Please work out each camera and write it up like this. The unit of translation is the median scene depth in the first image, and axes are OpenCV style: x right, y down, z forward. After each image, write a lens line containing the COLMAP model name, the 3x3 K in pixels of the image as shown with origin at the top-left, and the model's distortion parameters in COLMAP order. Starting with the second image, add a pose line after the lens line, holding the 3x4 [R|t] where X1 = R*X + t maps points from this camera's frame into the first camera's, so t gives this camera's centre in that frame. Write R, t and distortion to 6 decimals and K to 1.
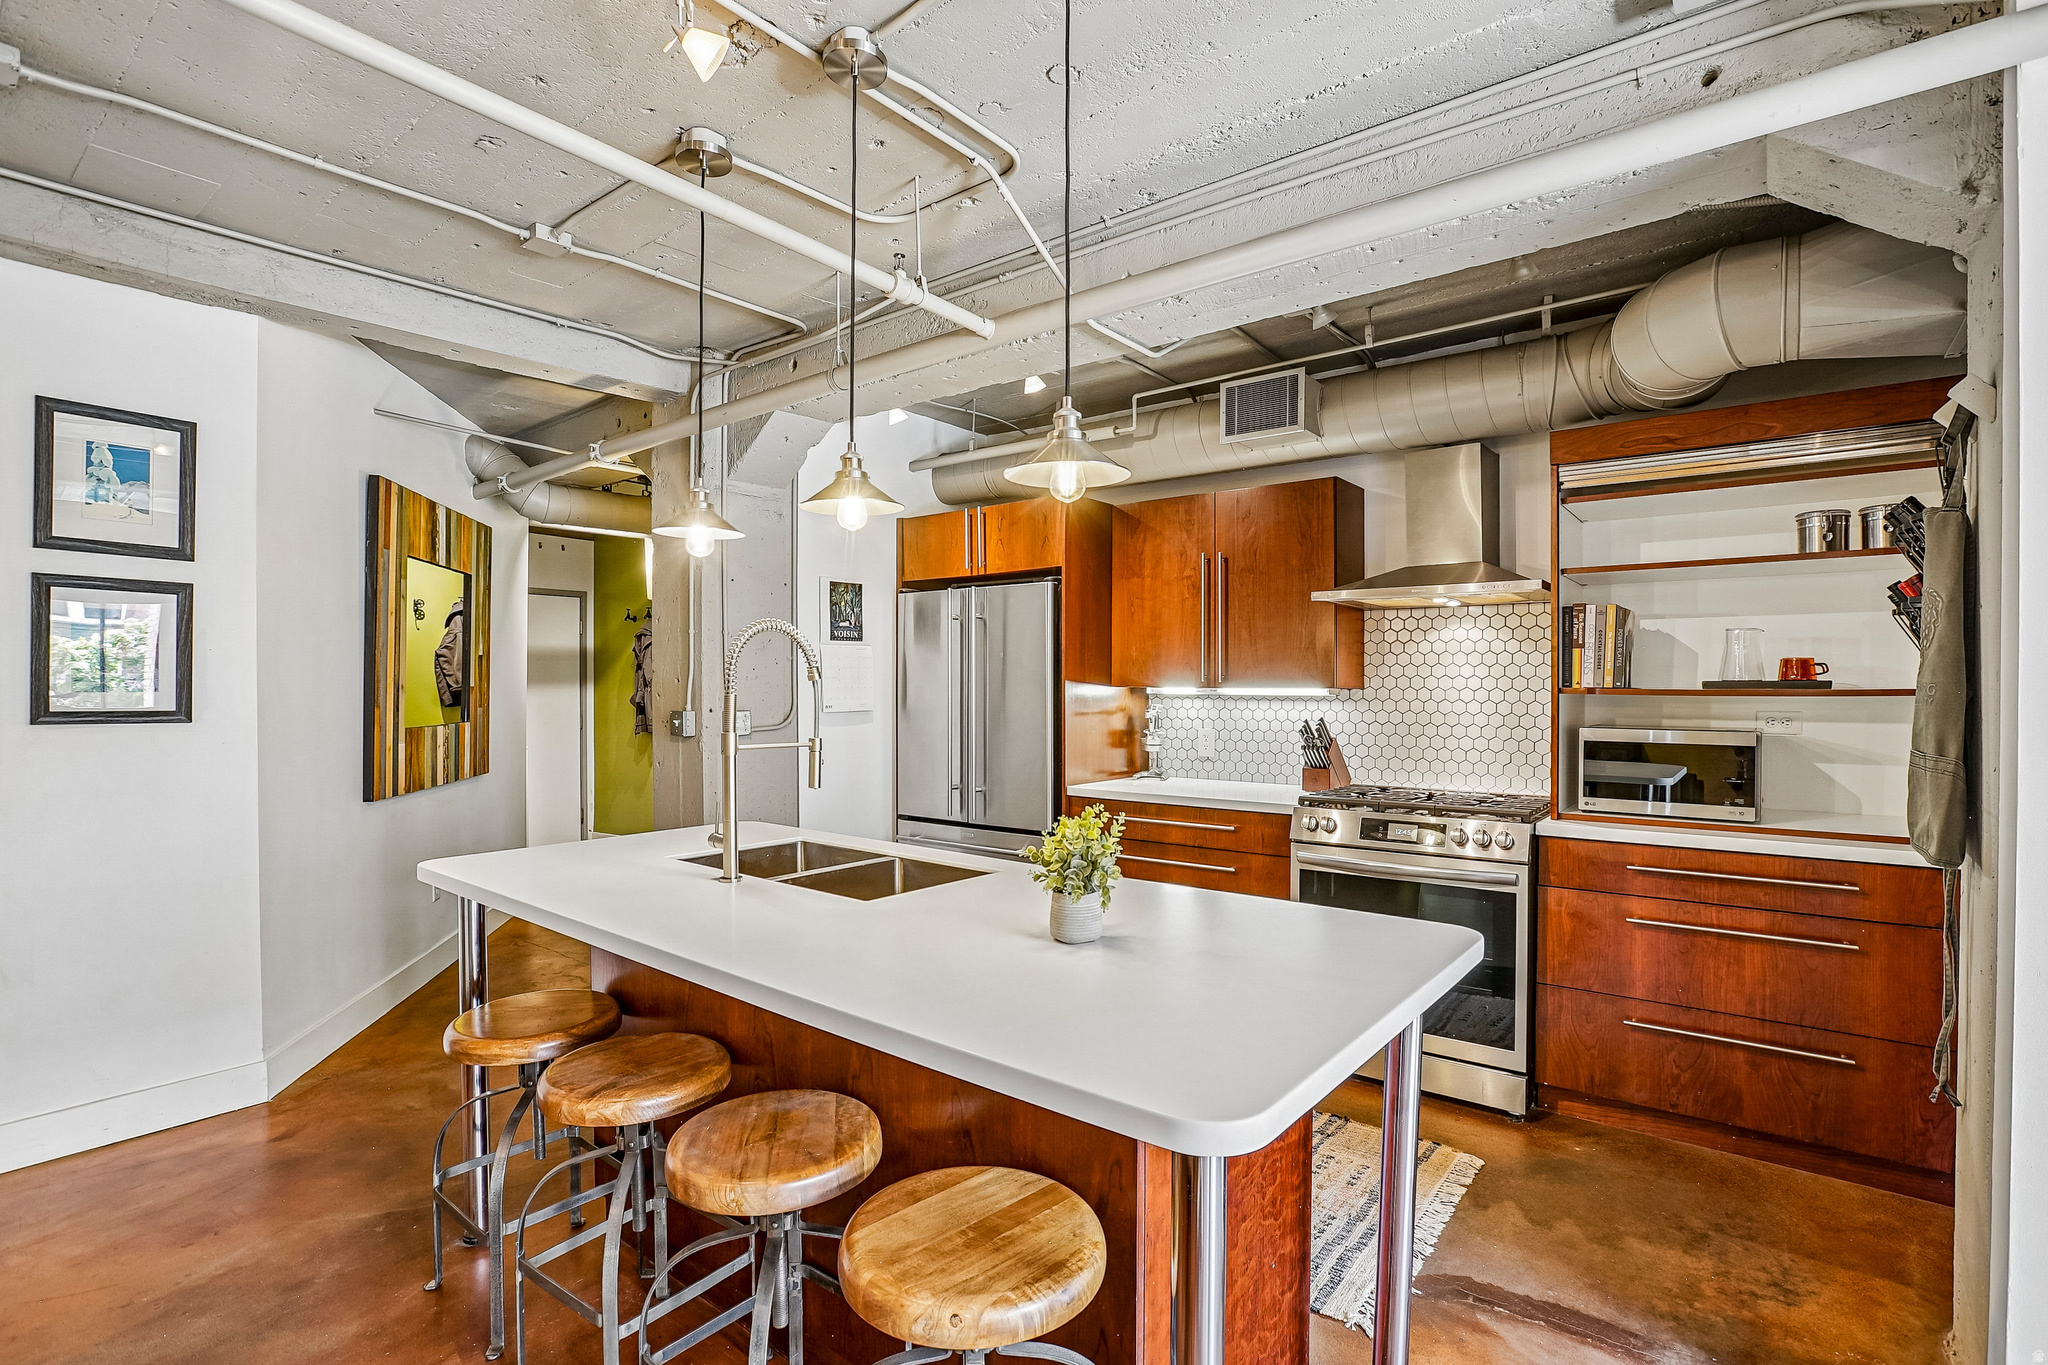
lens RADIAL K [[971.6, 0, 1036.9], [0, 971.6, 693.7], [0, 0, 1]] dist [-0.038687, 0.015386]
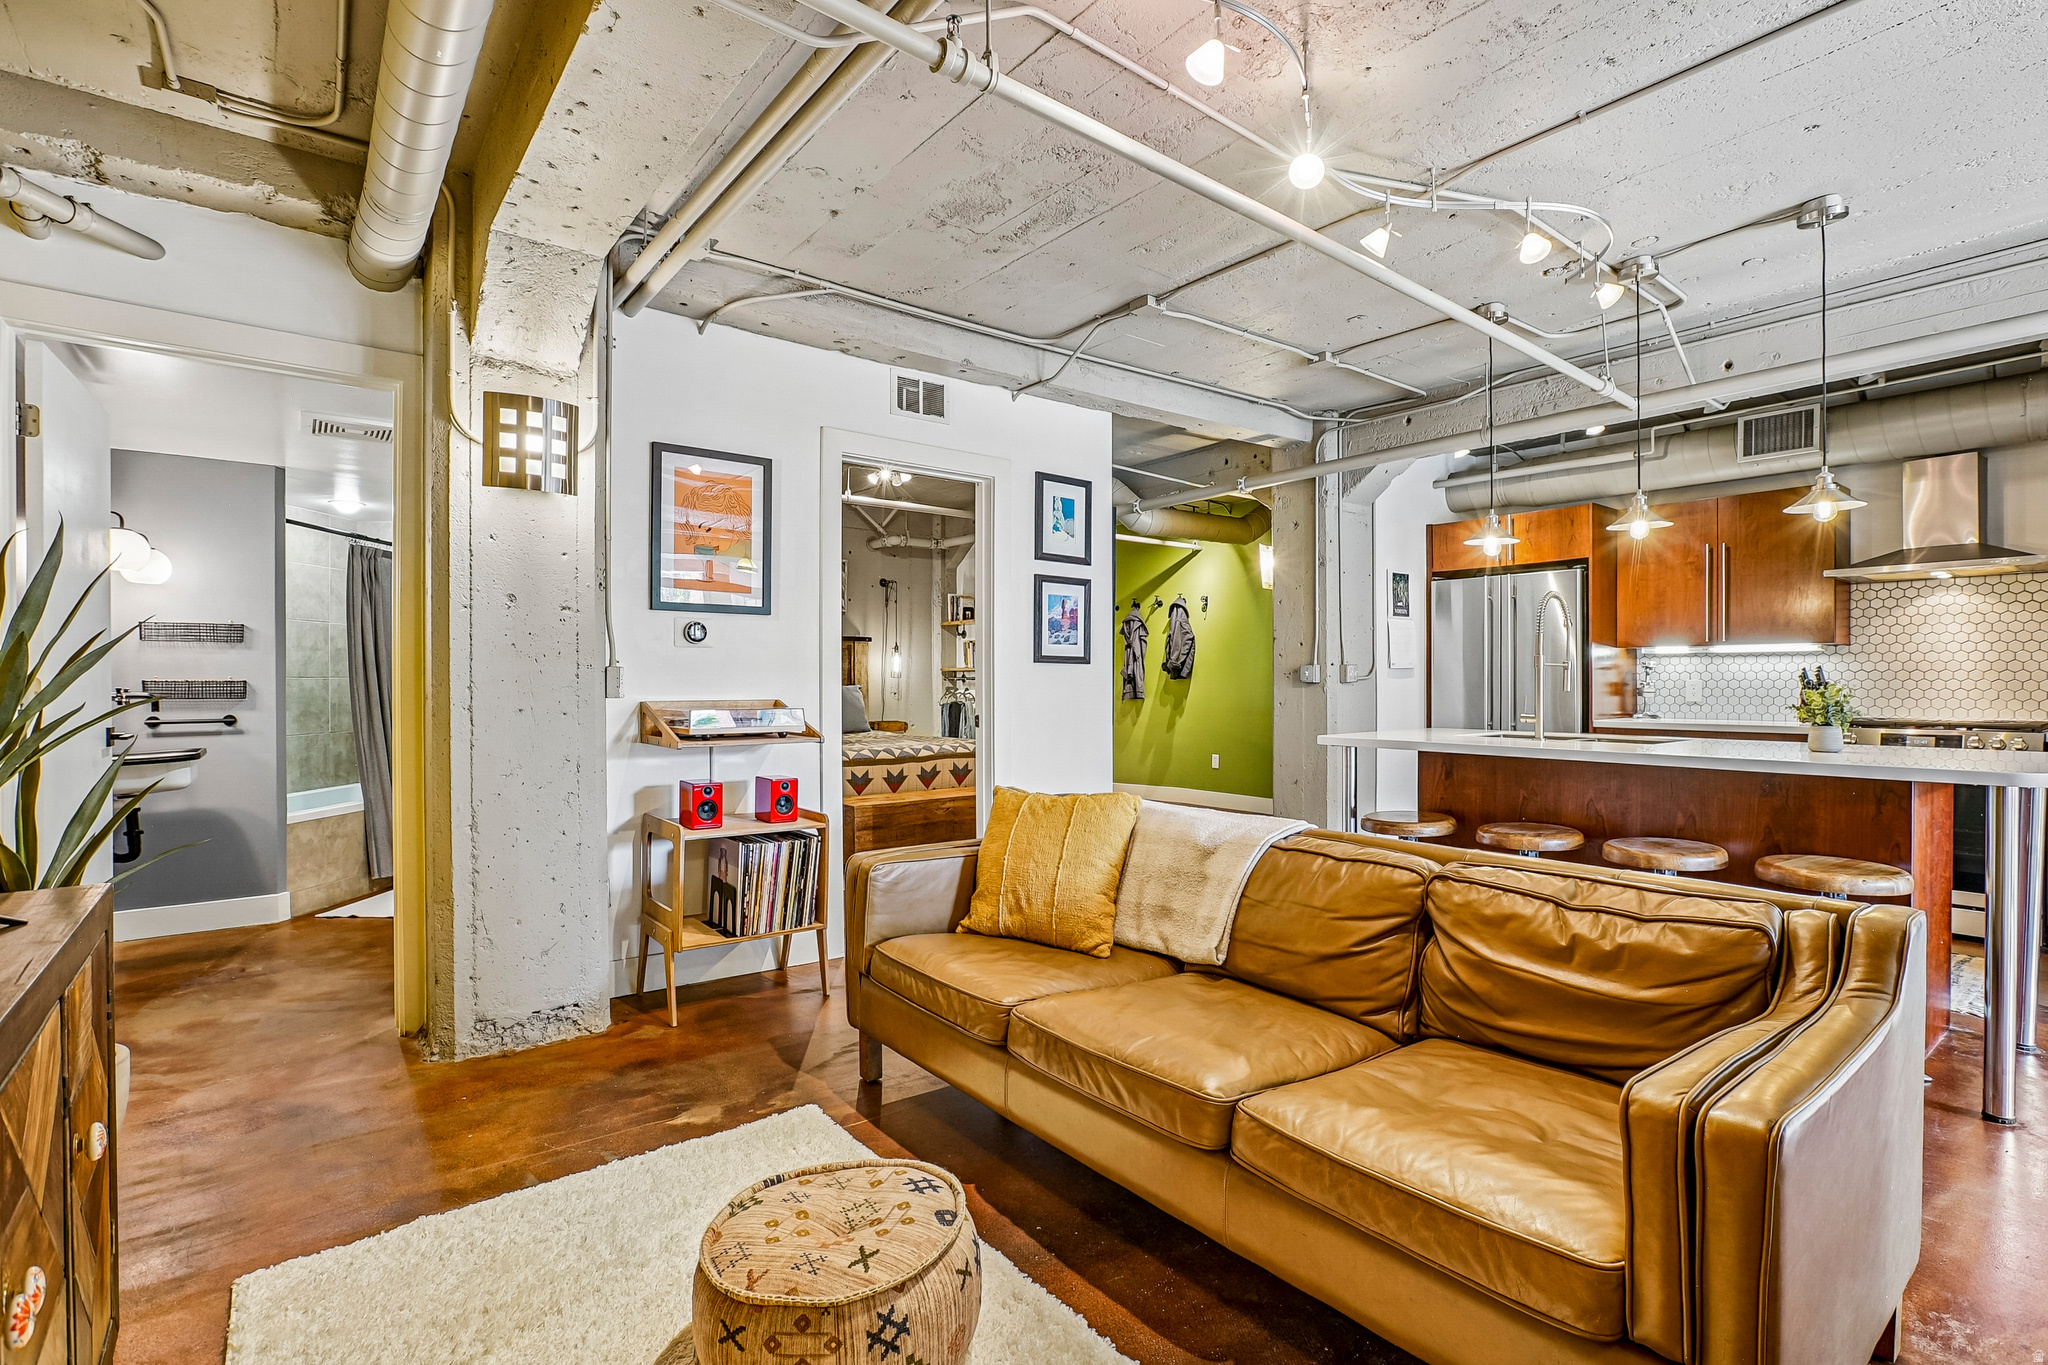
lens RADIAL K [[951.8, 0, 1045.9], [0, 951.8, 687.6], [0, 0, 1]] dist [-0.034760, 0.014648]
pose [[0.976988, -0.001660, -0.213286, -0.458551], [0.001143, 0.999996, -0.002546, 0.055704], [0.213289, 0.002243, 0.976987, -0.461928]]
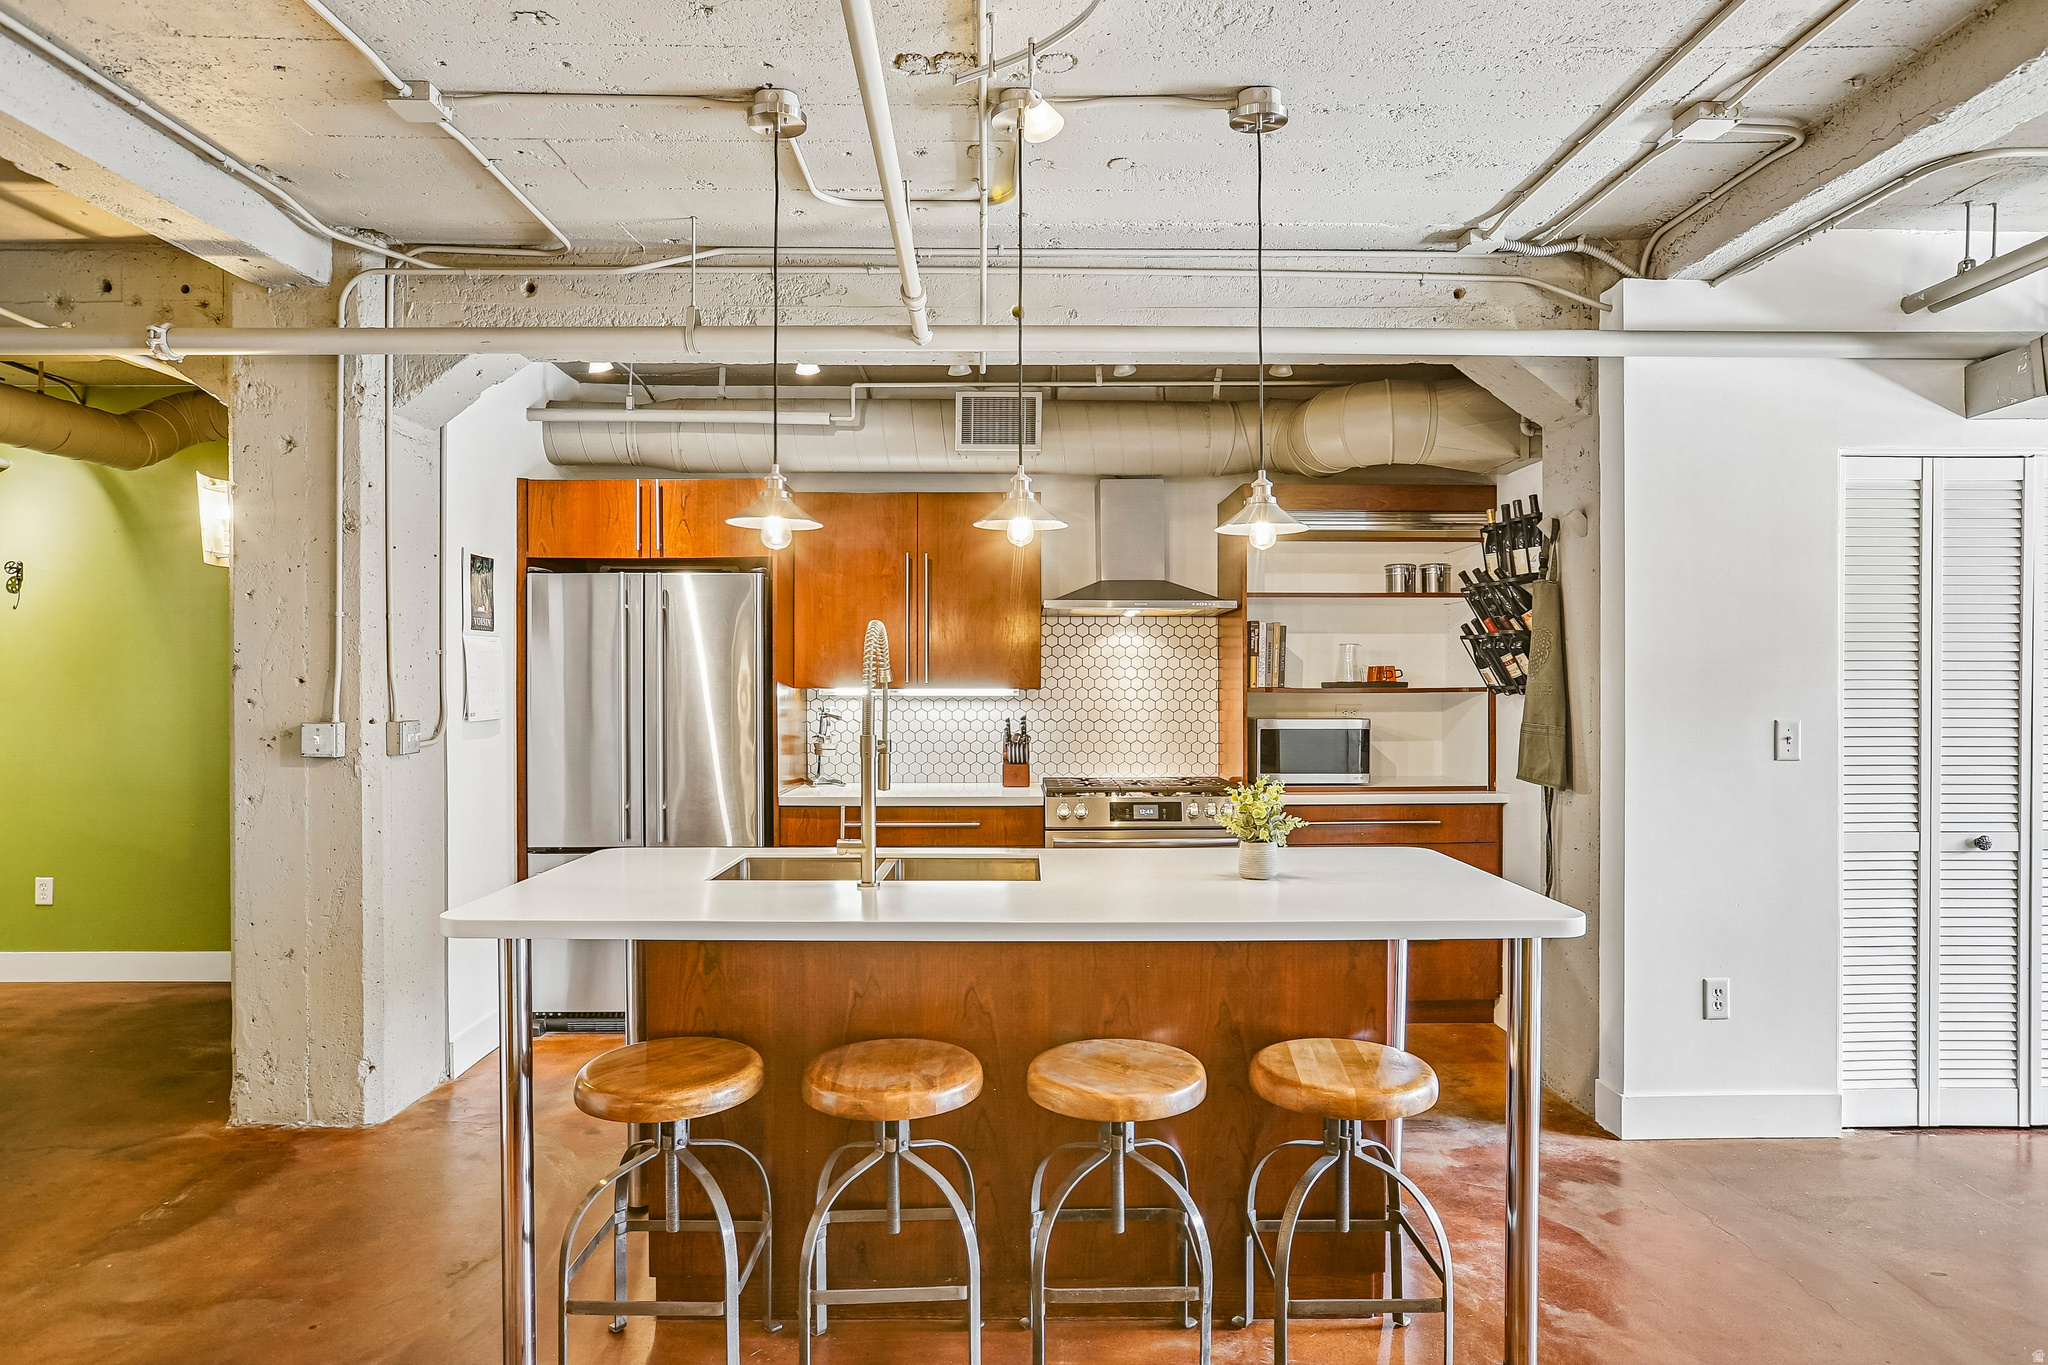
lens RADIAL K [[1203.9, 0, 1028.4], [0, 1203.9, 688.5], [0, 0, 1]] dist [-0.046320, 0.046647]
pose [[0.772209, -0.002889, 0.635362, -0.538073], [0.007356, 0.999963, -0.004394, 0.000004], [-0.635326, 0.008067, 0.772202, -0.026252]]
